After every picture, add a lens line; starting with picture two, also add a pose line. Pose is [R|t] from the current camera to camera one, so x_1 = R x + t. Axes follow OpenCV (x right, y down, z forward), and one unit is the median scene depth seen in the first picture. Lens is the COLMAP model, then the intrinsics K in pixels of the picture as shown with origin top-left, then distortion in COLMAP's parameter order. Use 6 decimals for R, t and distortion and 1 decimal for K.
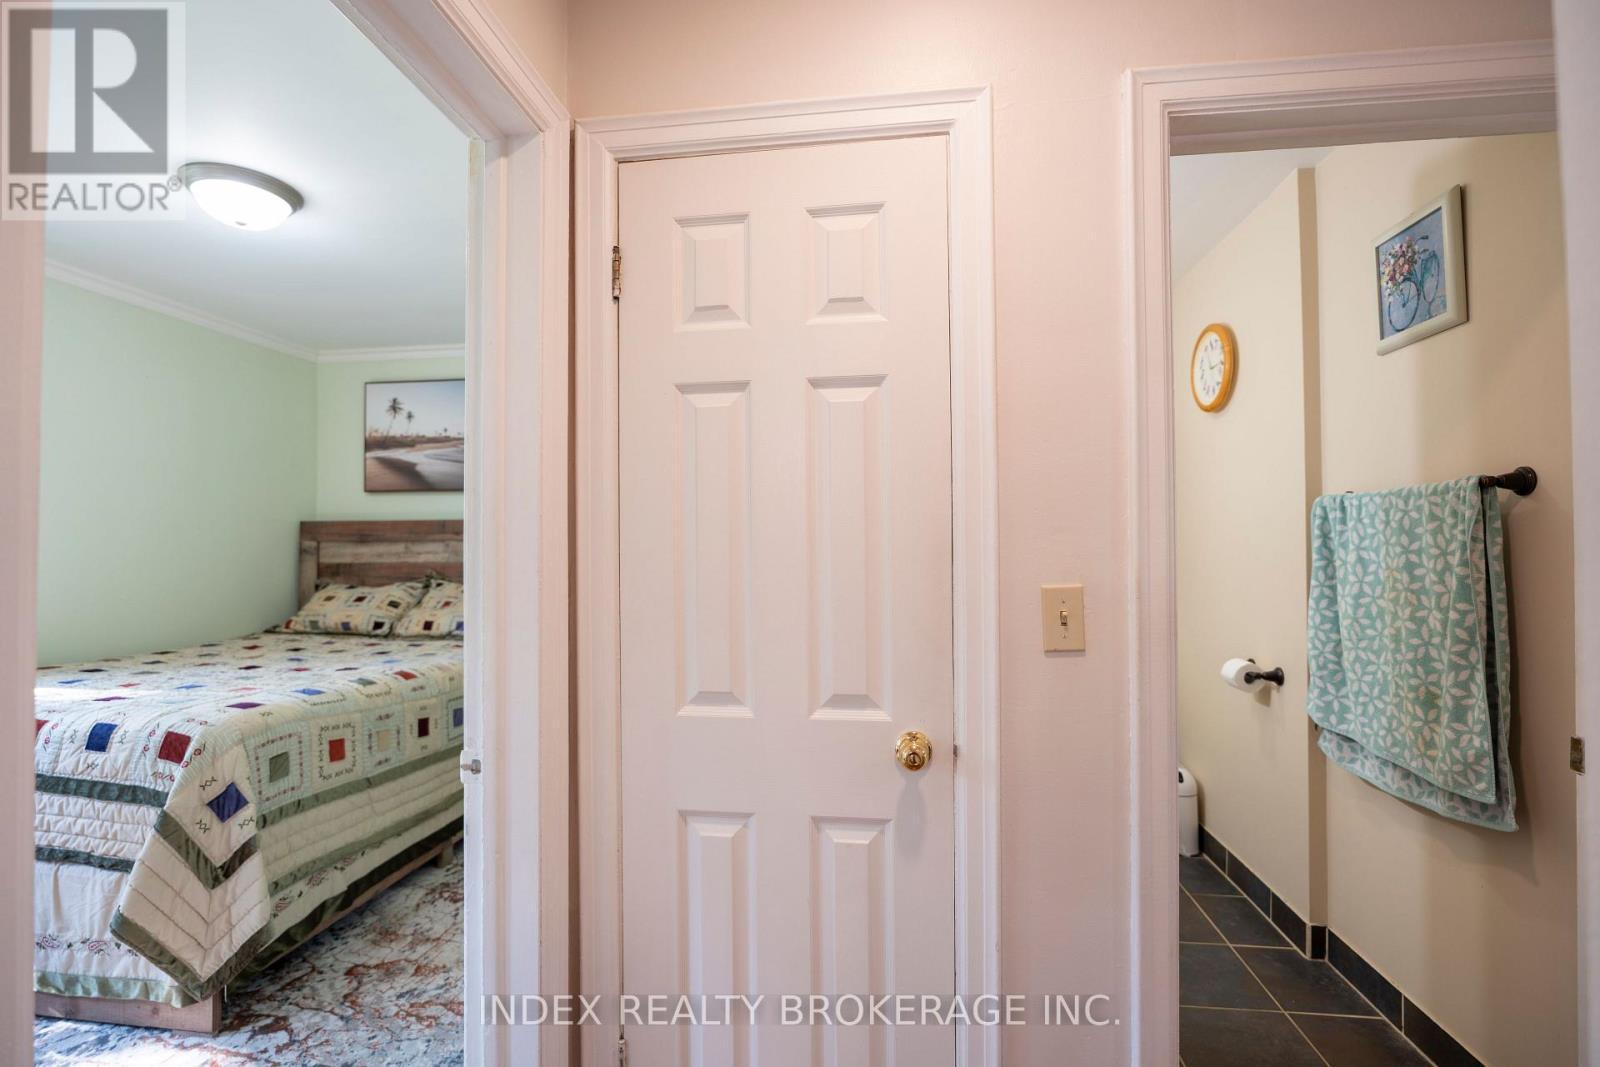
lens RADIAL K [[730.3, 0, 787.5], [0, 730.3, 534.9], [0, 0, 1]] dist [-0.012358, -0.001425]
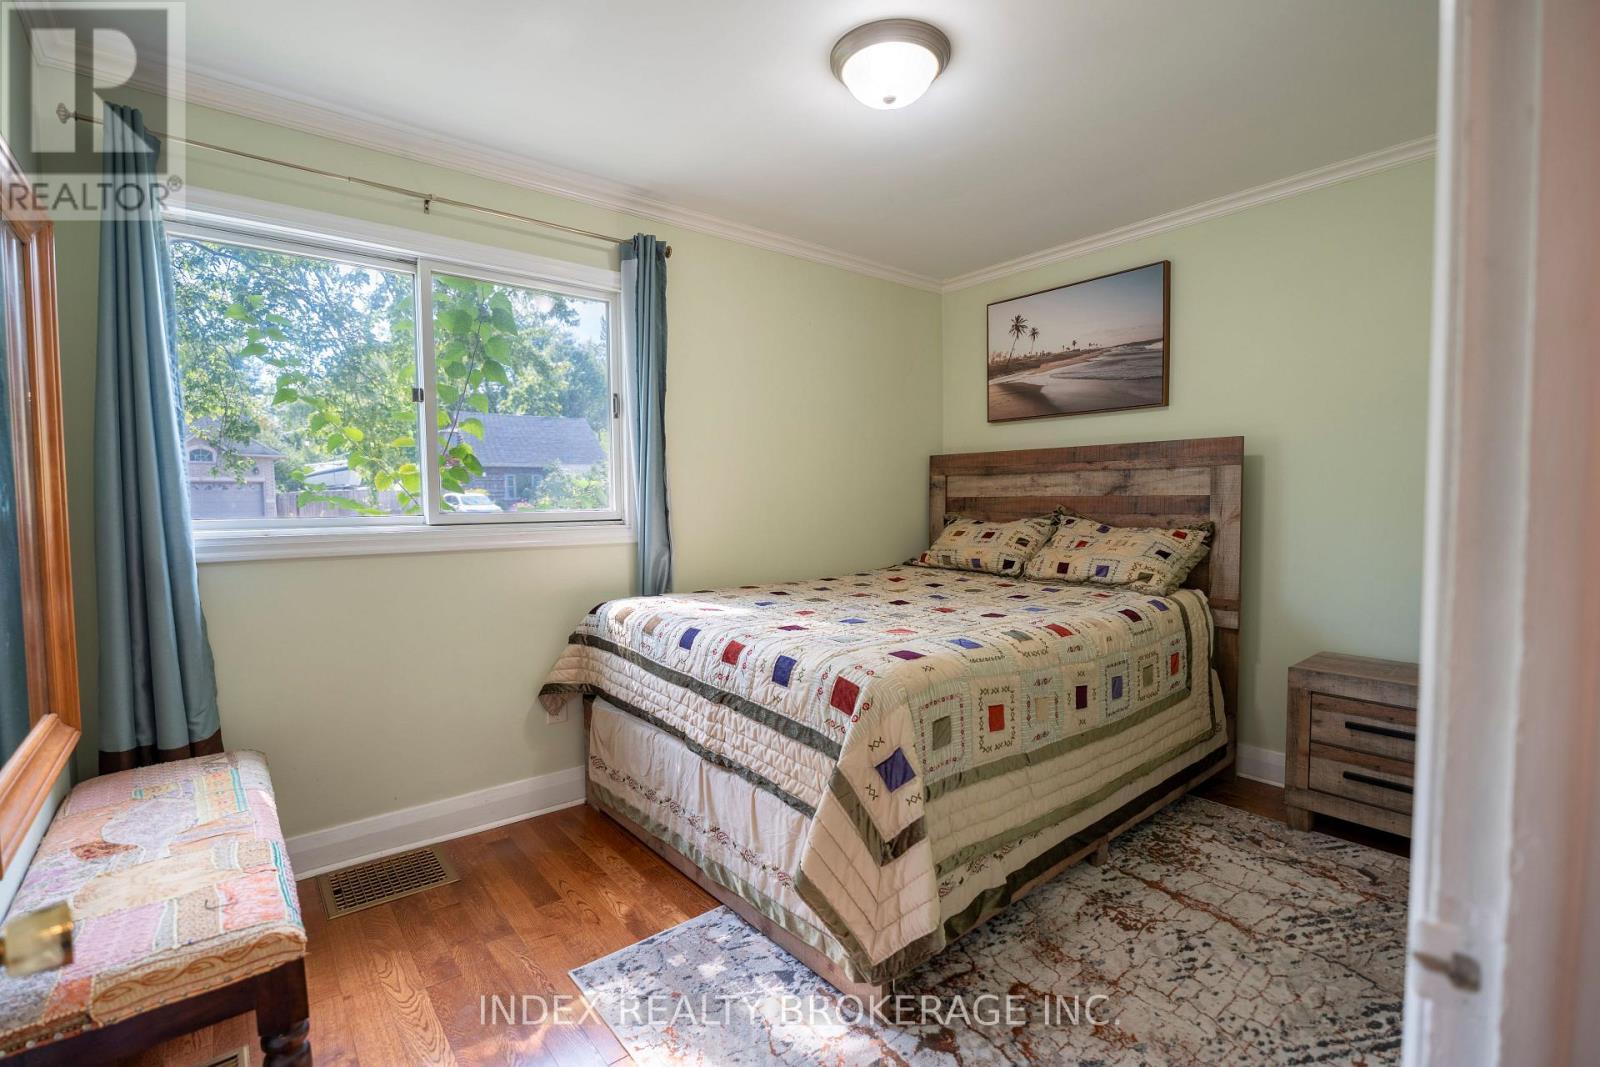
lens RADIAL K [[730.3, 0, 787.5], [0, 730.3, 534.9], [0, 0, 1]] dist [-0.012358, -0.001425]
pose [[0.725103, 0.032670, -0.687865, -0.241664], [0.024927, 0.996974, 0.073627, 0.023025], [0.688189, -0.070534, 0.722095, 0.265289]]
